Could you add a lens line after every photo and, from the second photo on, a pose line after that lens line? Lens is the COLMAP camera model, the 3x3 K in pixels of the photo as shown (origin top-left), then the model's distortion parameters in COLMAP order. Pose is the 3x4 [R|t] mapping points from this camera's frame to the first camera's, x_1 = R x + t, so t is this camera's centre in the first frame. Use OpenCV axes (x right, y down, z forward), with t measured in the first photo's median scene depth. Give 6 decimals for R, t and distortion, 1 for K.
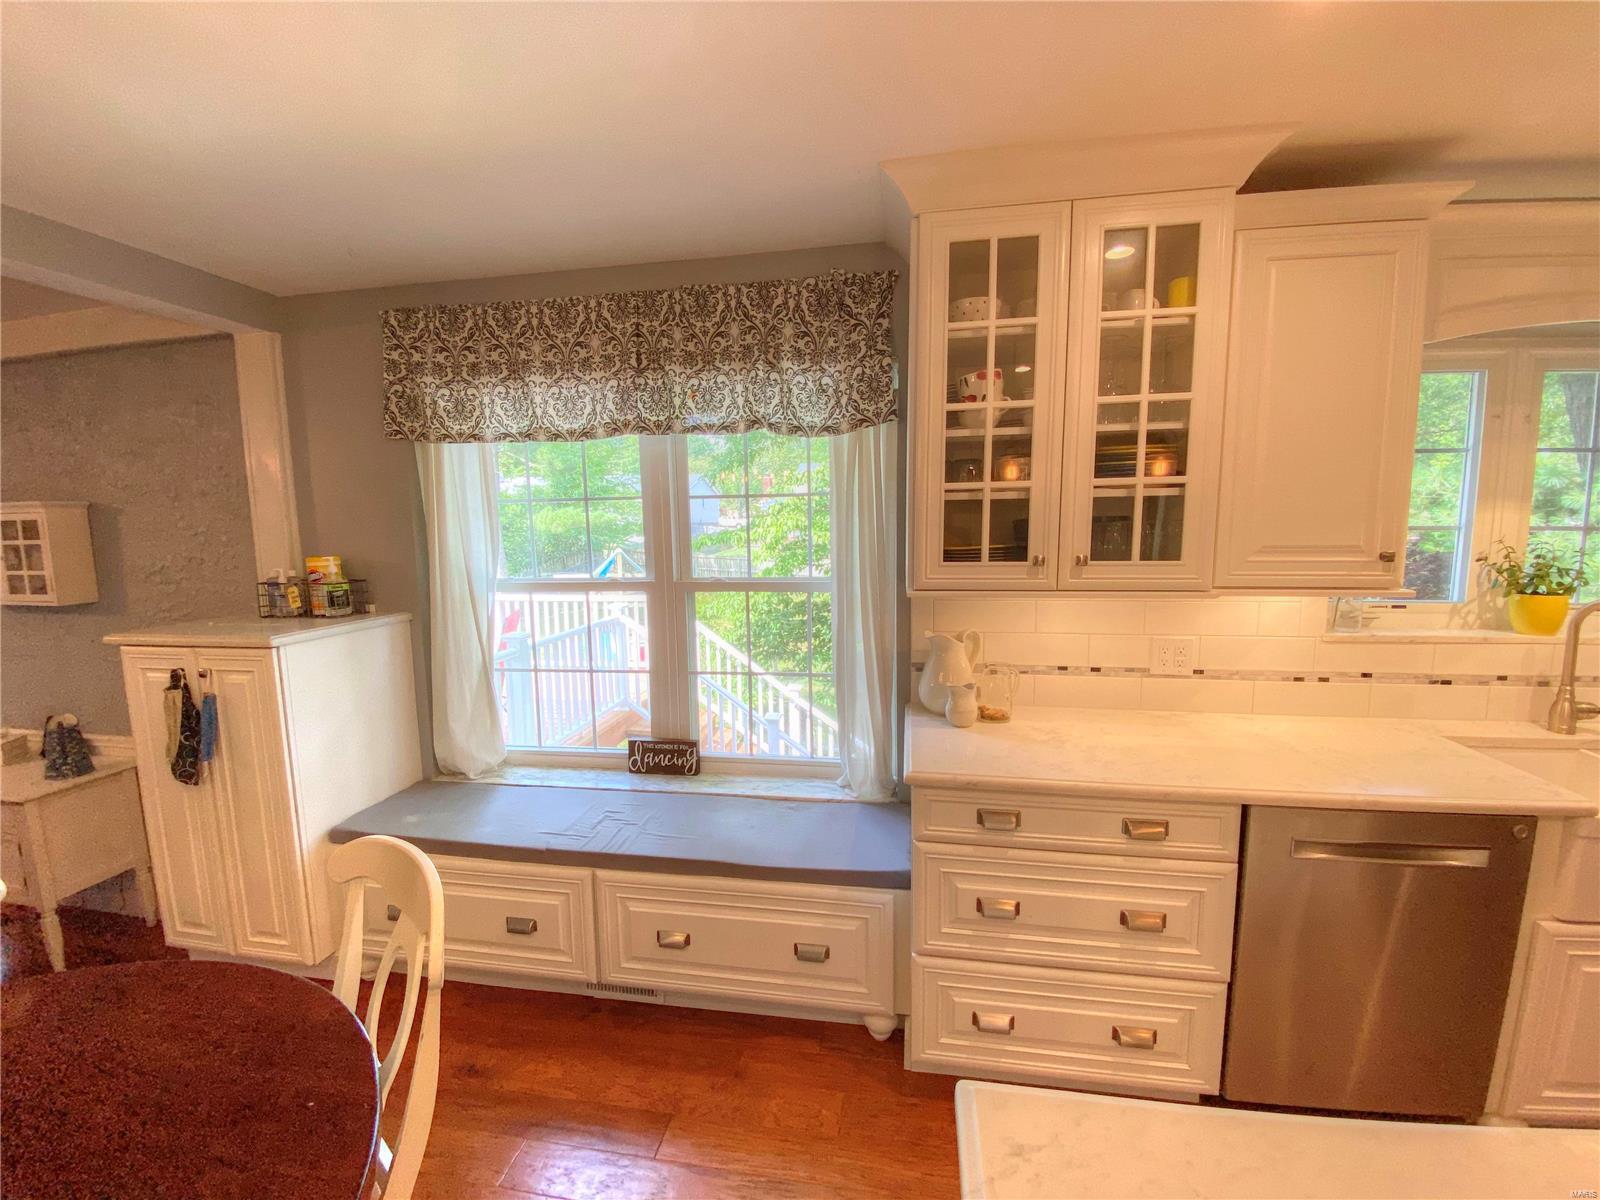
lens RADIAL K [[649.2, 0, 786.5], [0, 649.2, 600.1], [0, 0, 1]] dist [0.018732, -0.014764]
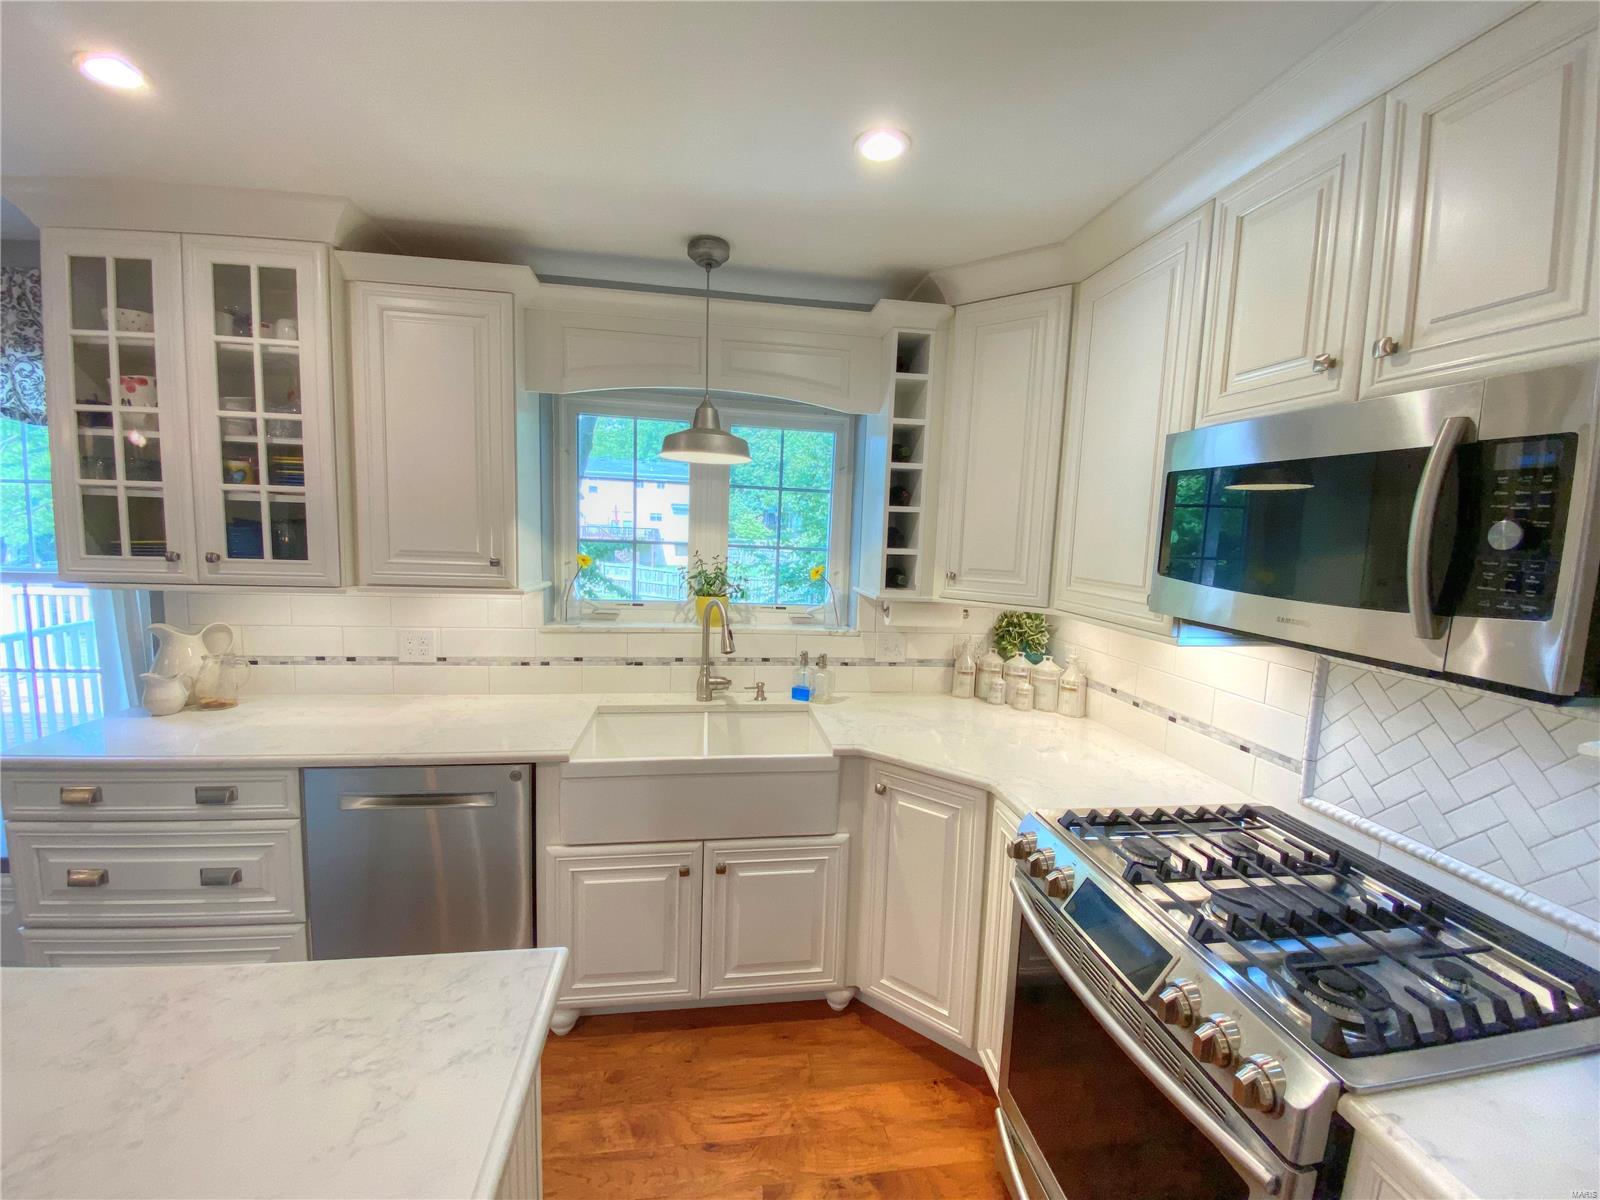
lens RADIAL K [[649.2, 0, 809.0], [0, 649.2, 598.1], [0, 0, 1]] dist [0.018732, -0.014764]
pose [[0.954672, 0.013370, 0.297360, 0.982270], [-0.010913, 0.999891, -0.009922, 0.007171], [-0.297460, 0.006227, 0.954714, -0.316880]]
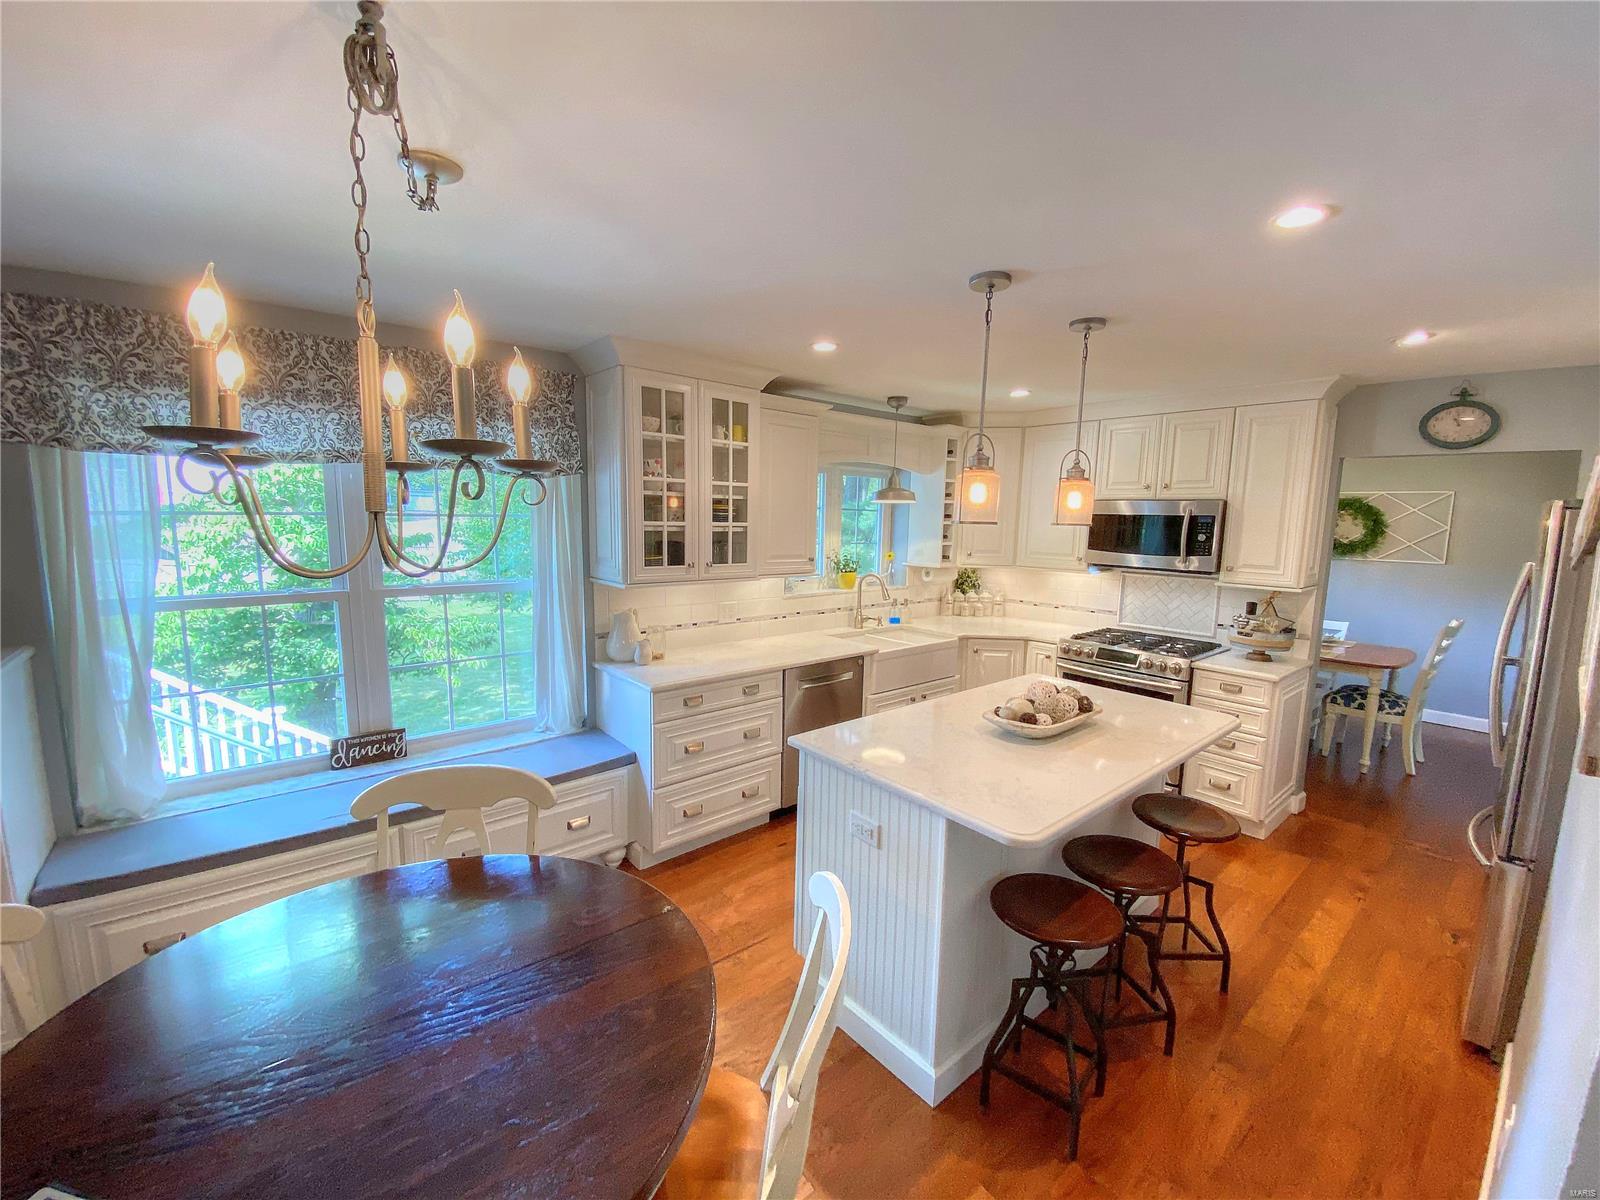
lens RADIAL K [[649.2, 0, 790.2], [0, 649.2, 601.7], [0, 0, 1]] dist [0.018732, -0.014764]
pose [[0.659091, -0.072987, 0.748513, -0.756833], [0.064038, 0.997111, 0.040840, -0.011702], [-0.749332, 0.021016, 0.661861, -0.406247]]
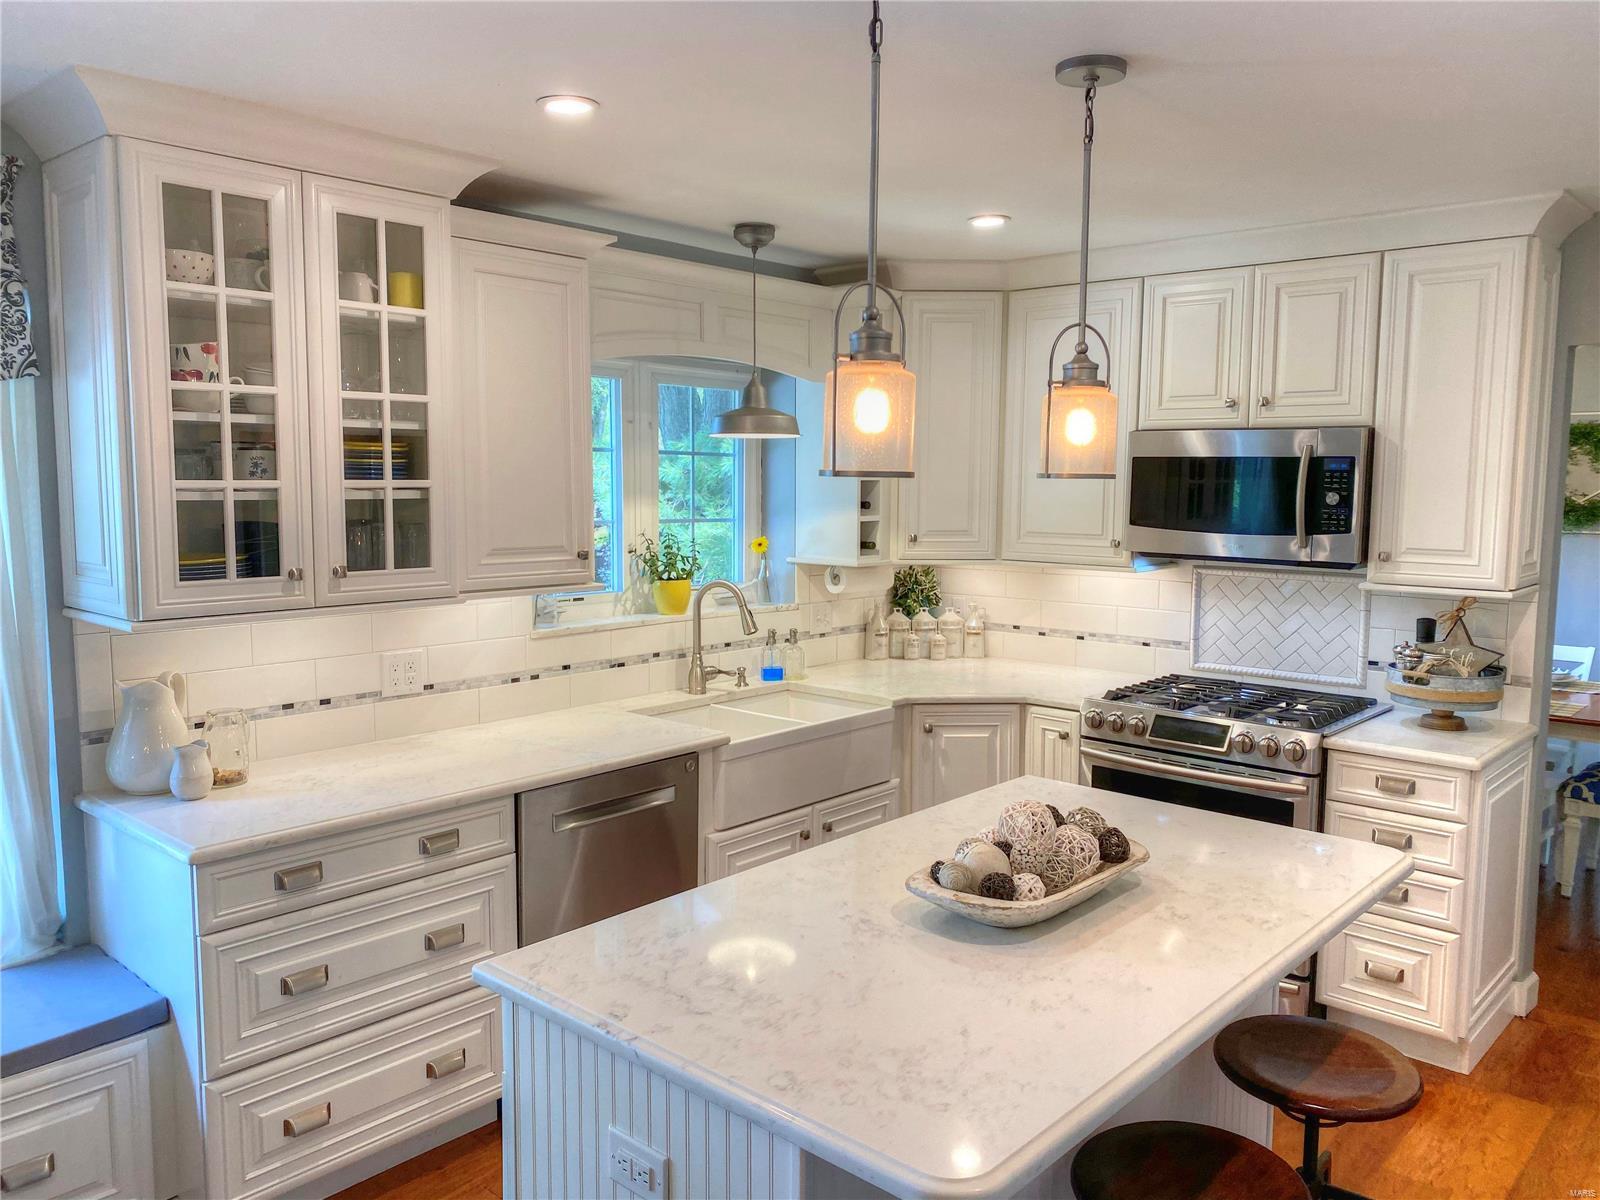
lens RADIAL K [[1223.9, 0, 796.8], [0, 1223.9, 592.4], [0, 0, 1]] dist [0.028030, -0.028504]
pose [[0.548399, -0.065721, 0.833630, -0.544492], [0.087397, 0.995952, 0.021024, -0.012172], [-0.831637, 0.061327, 0.551923, -0.395379]]
